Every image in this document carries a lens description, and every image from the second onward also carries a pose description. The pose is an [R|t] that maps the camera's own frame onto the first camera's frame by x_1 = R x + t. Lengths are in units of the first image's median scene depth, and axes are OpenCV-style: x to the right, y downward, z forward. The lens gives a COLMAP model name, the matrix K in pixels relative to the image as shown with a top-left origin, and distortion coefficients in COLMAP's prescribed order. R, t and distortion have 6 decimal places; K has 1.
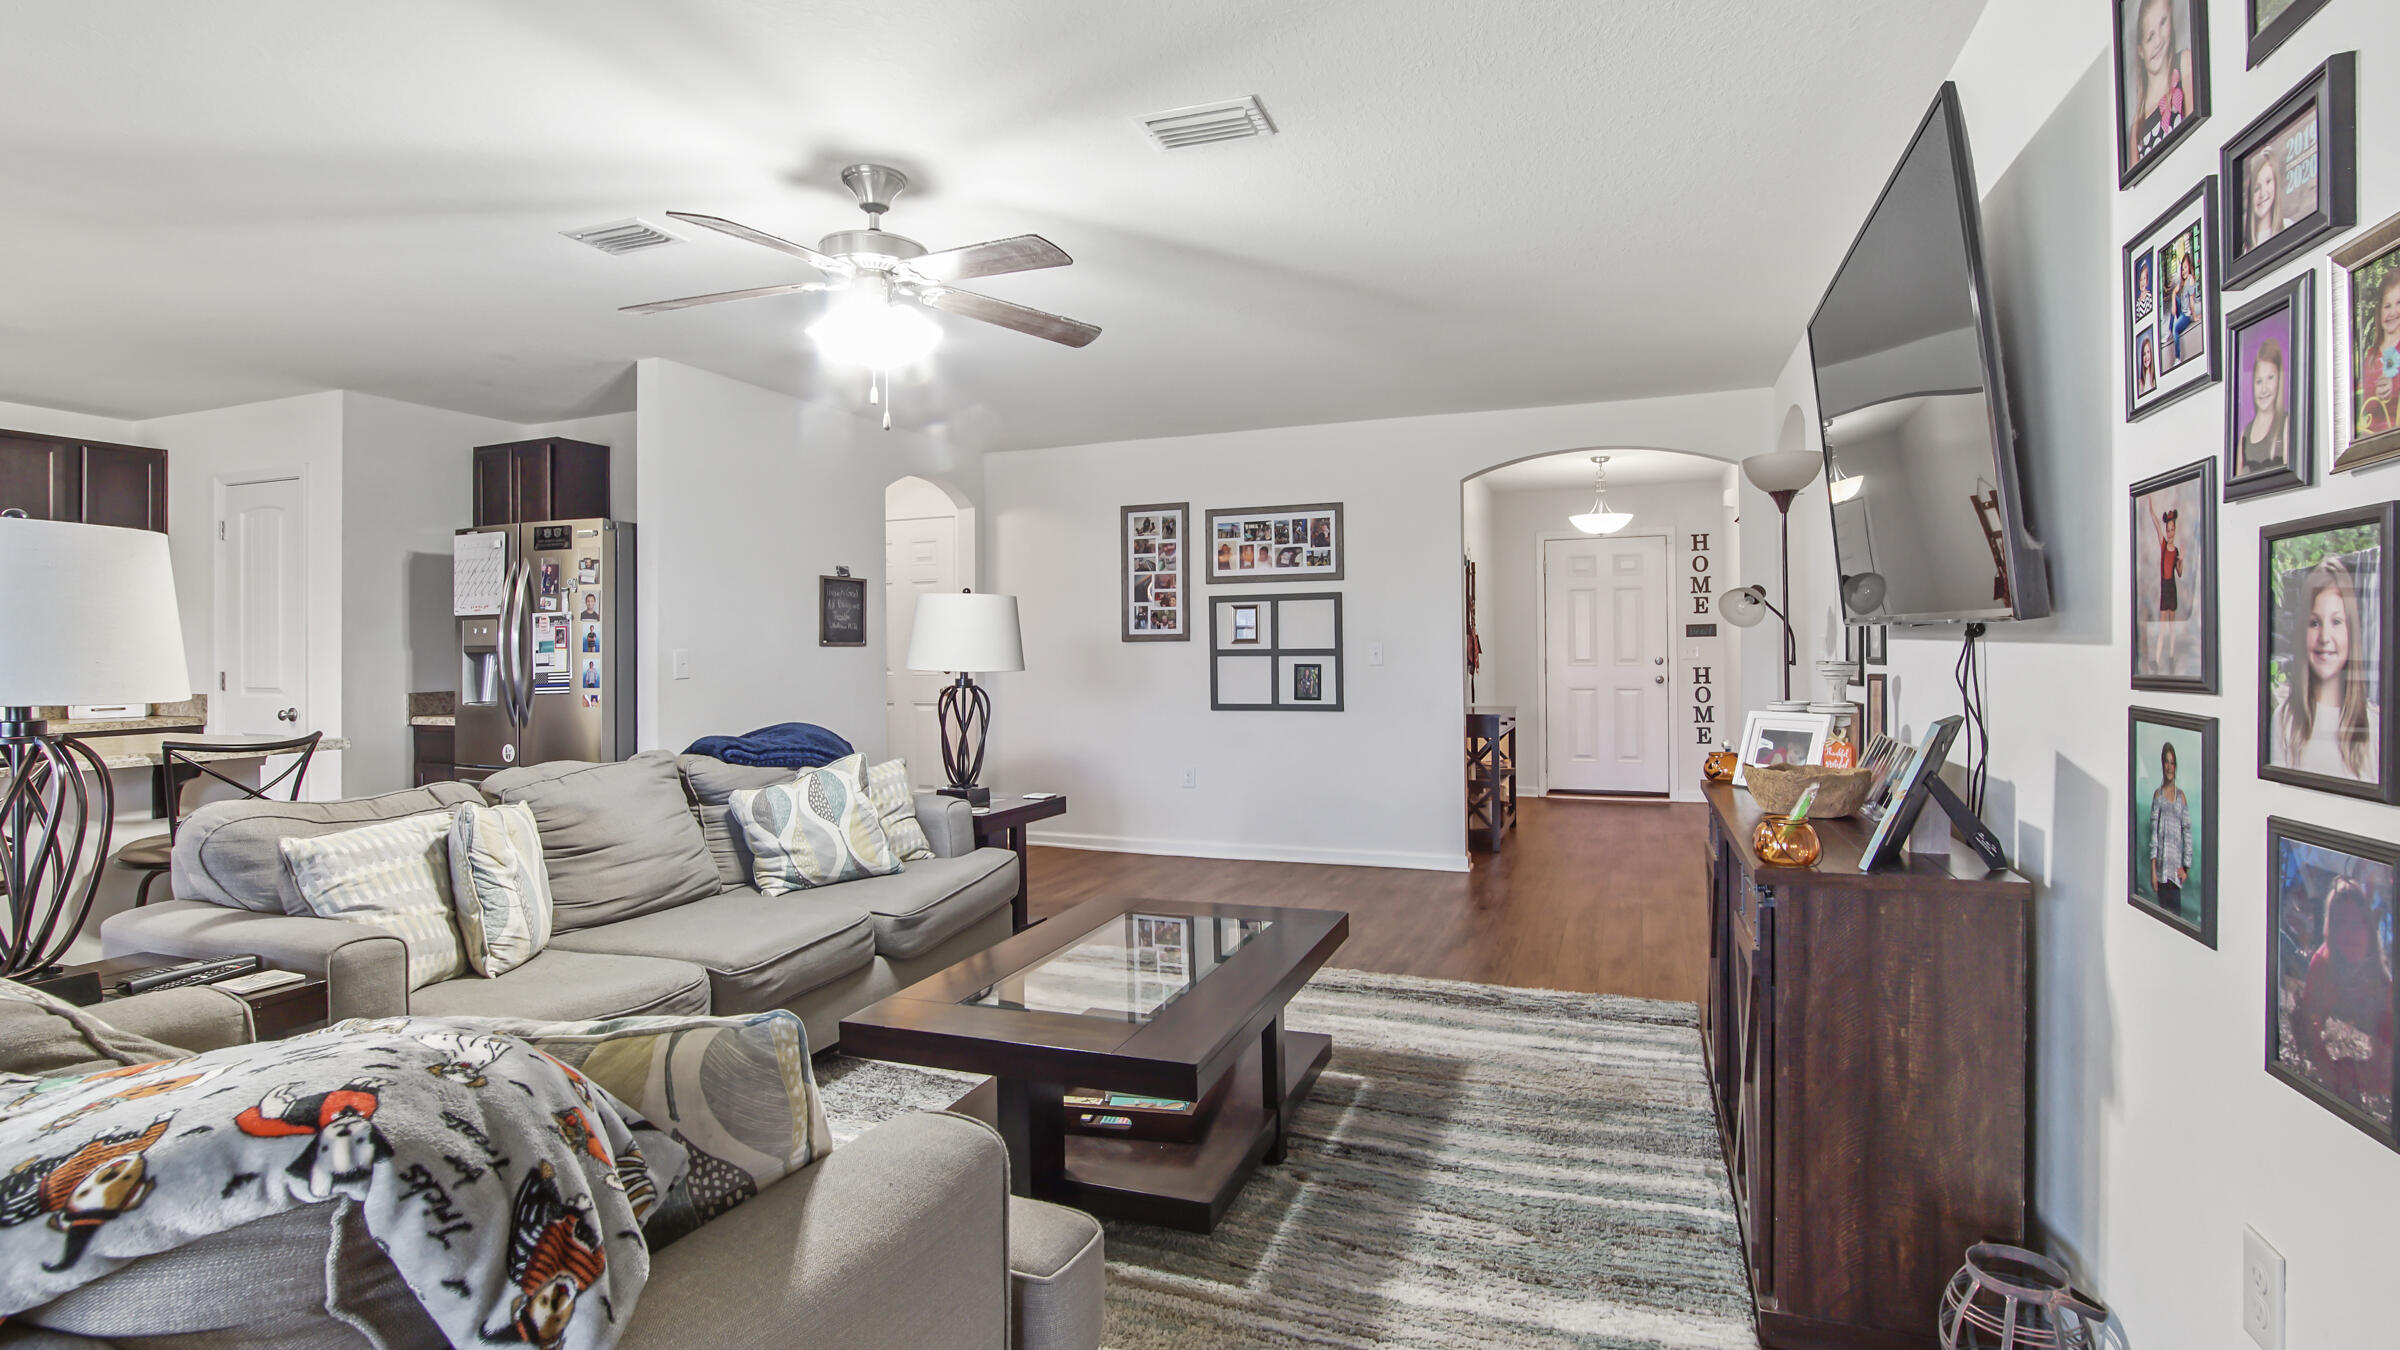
lens RADIAL K [[1121.0, 0, 1202.6], [0, 1121.0, 645.0], [0, 0, 1]] dist [-0.002136, 0.000122]
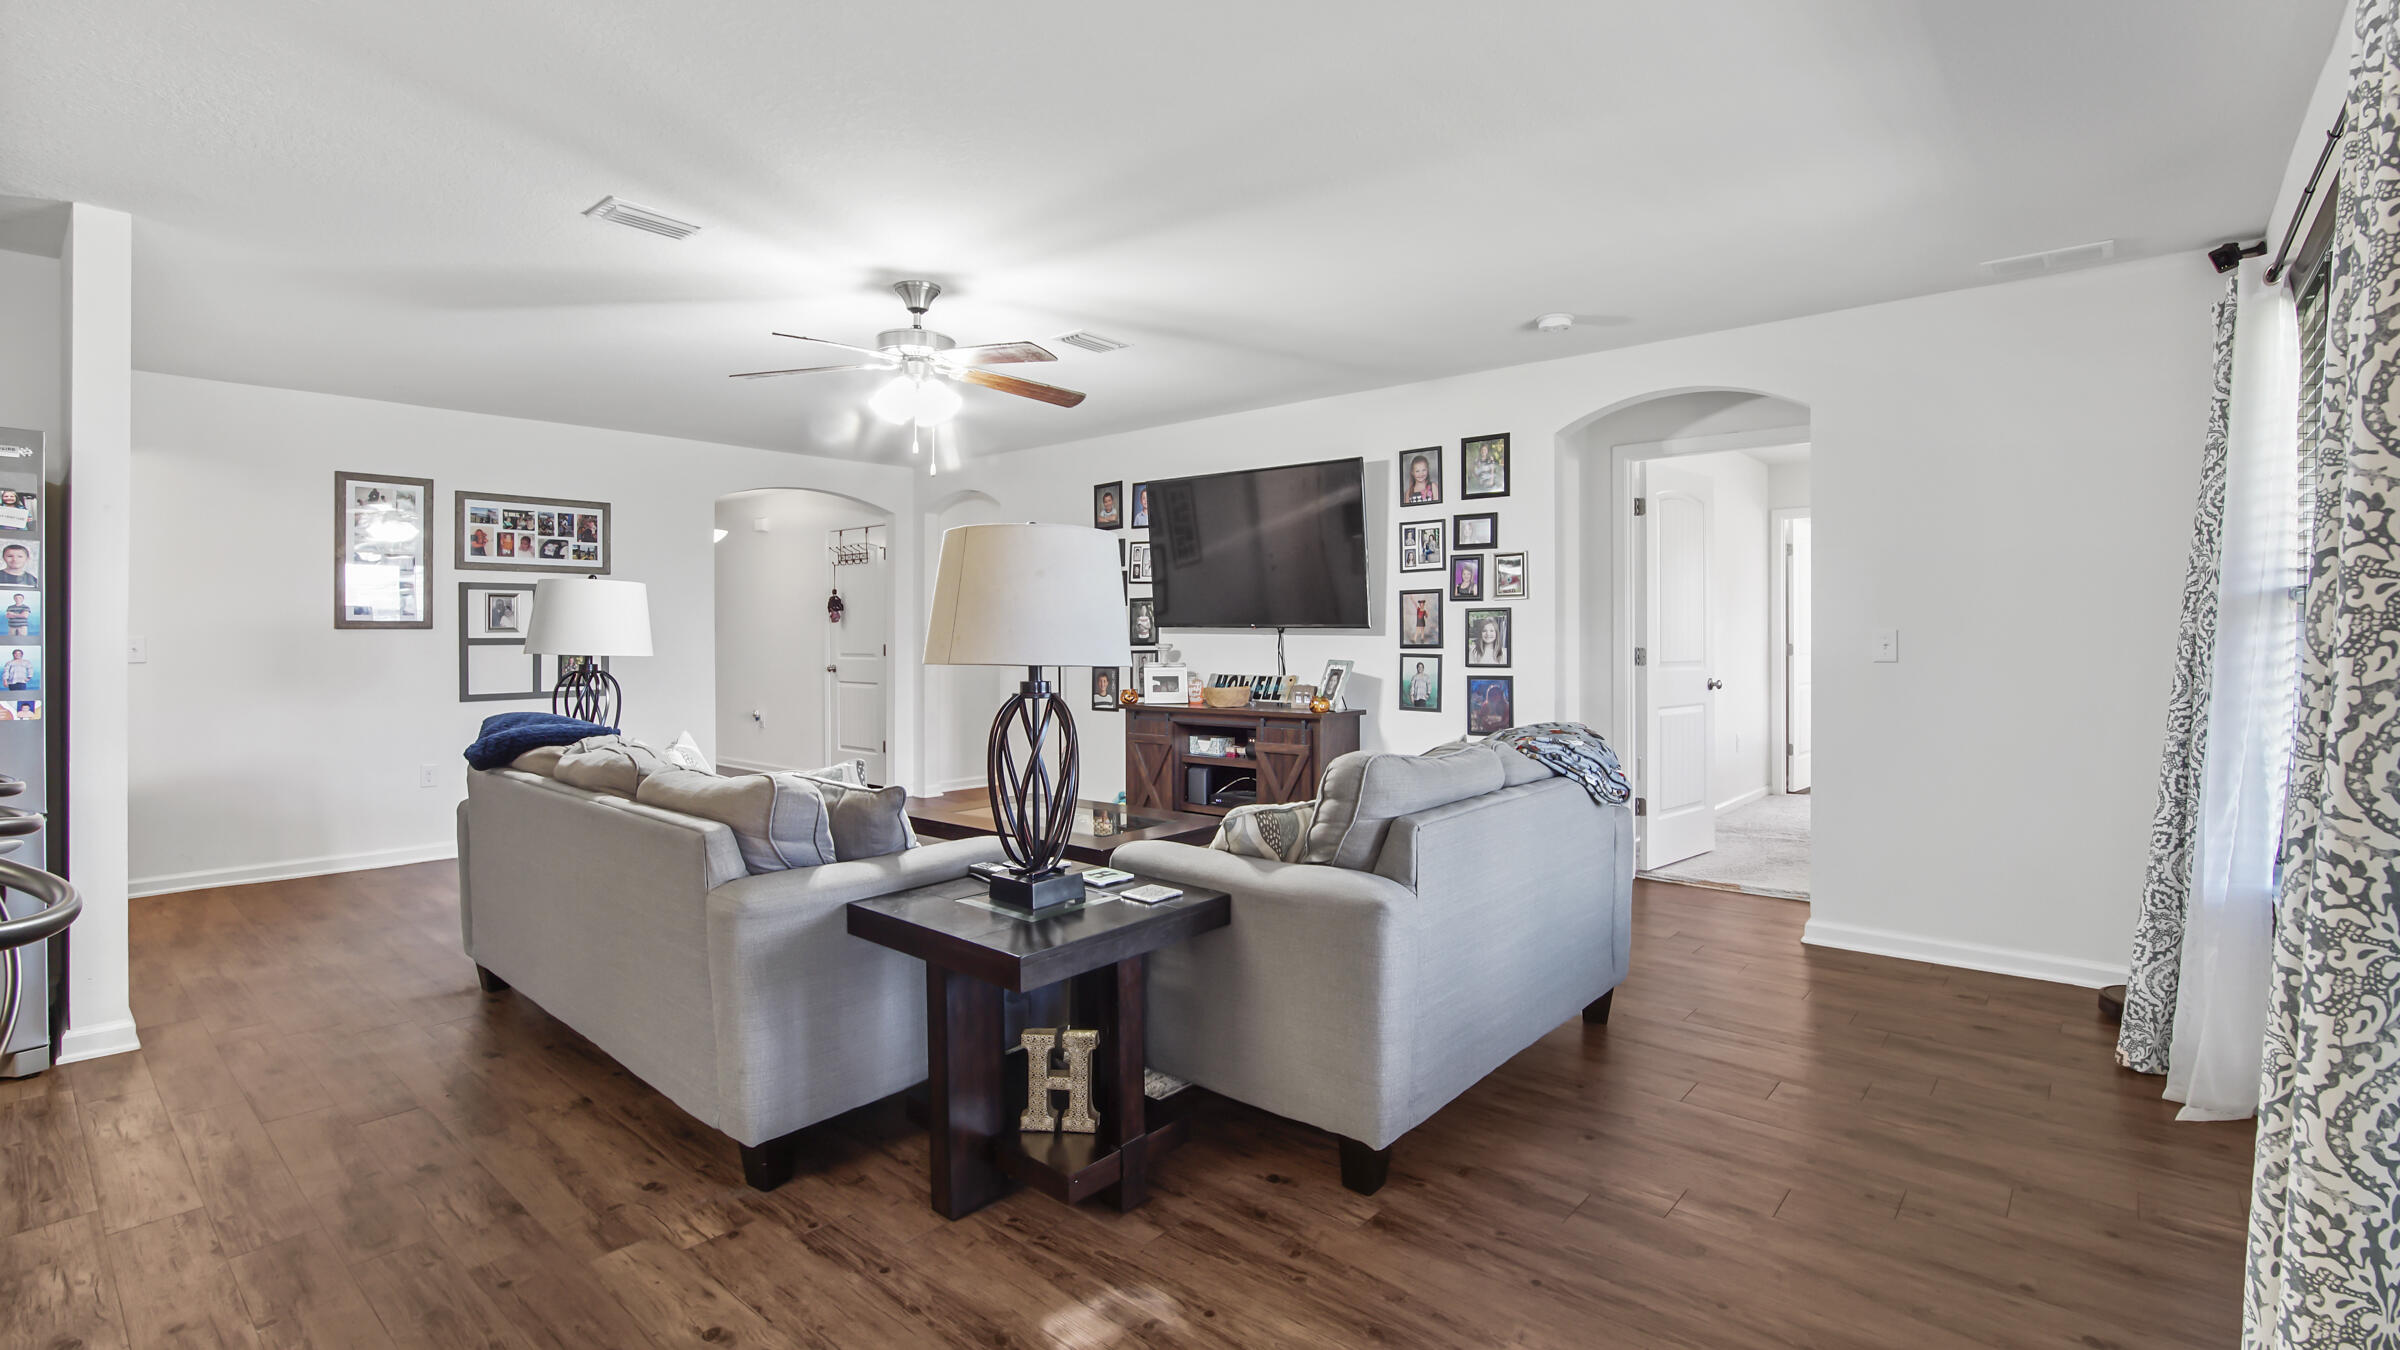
lens RADIAL K [[1077.3, 0, 1188.4], [0, 1077.3, 631.2], [0, 0, 1]] dist [-0.031695, 0.000082]
pose [[0.345919, 0.011354, 0.938196, -0.649688], [-0.003434, 0.999935, -0.010835, 0.006000], [-0.938258, 0.000526, 0.345935, 0.113741]]
